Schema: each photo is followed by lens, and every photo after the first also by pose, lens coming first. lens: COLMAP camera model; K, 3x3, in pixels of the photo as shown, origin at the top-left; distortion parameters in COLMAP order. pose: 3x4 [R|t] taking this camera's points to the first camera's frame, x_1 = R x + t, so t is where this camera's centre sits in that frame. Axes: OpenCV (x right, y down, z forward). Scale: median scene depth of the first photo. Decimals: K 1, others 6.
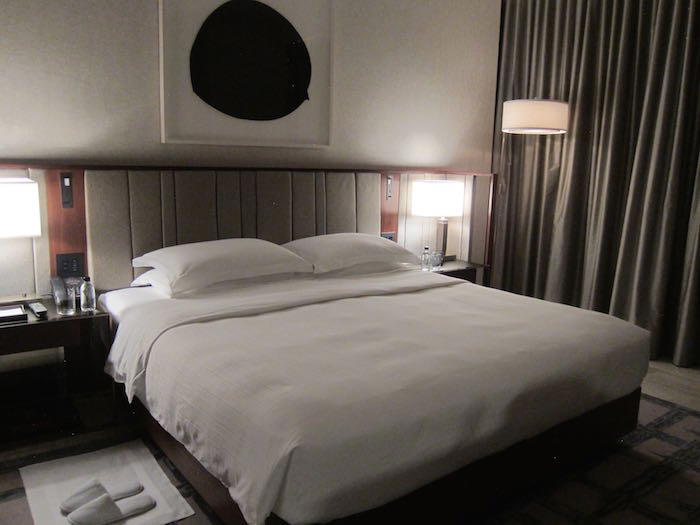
lens RADIAL K [[586.1, 0, 350.0], [0, 586.1, 262.5], [0, 0, 1]] dist [-0.049392, -0.002371]
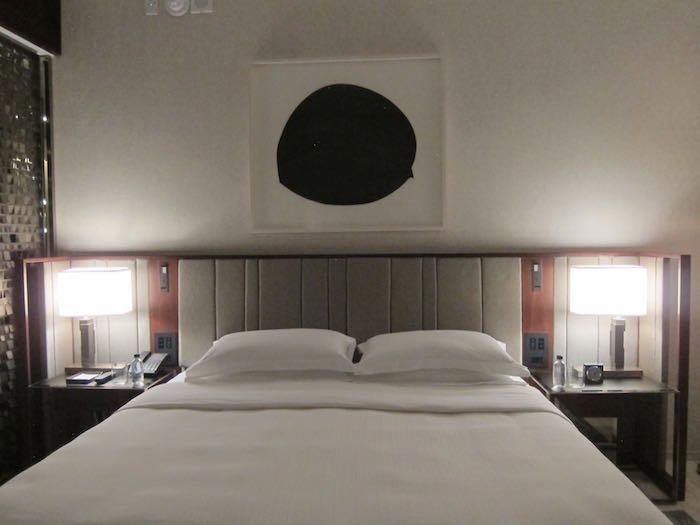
lens RADIAL K [[586.1, 0, 350.0], [0, 586.1, 262.5], [0, 0, 1]] dist [-0.049392, -0.002371]
pose [[0.760164, -0.012380, -0.649614, 0.466881], [-0.081019, 0.990209, -0.113678, -0.043451], [0.644660, 0.139045, 0.751718, 0.302447]]
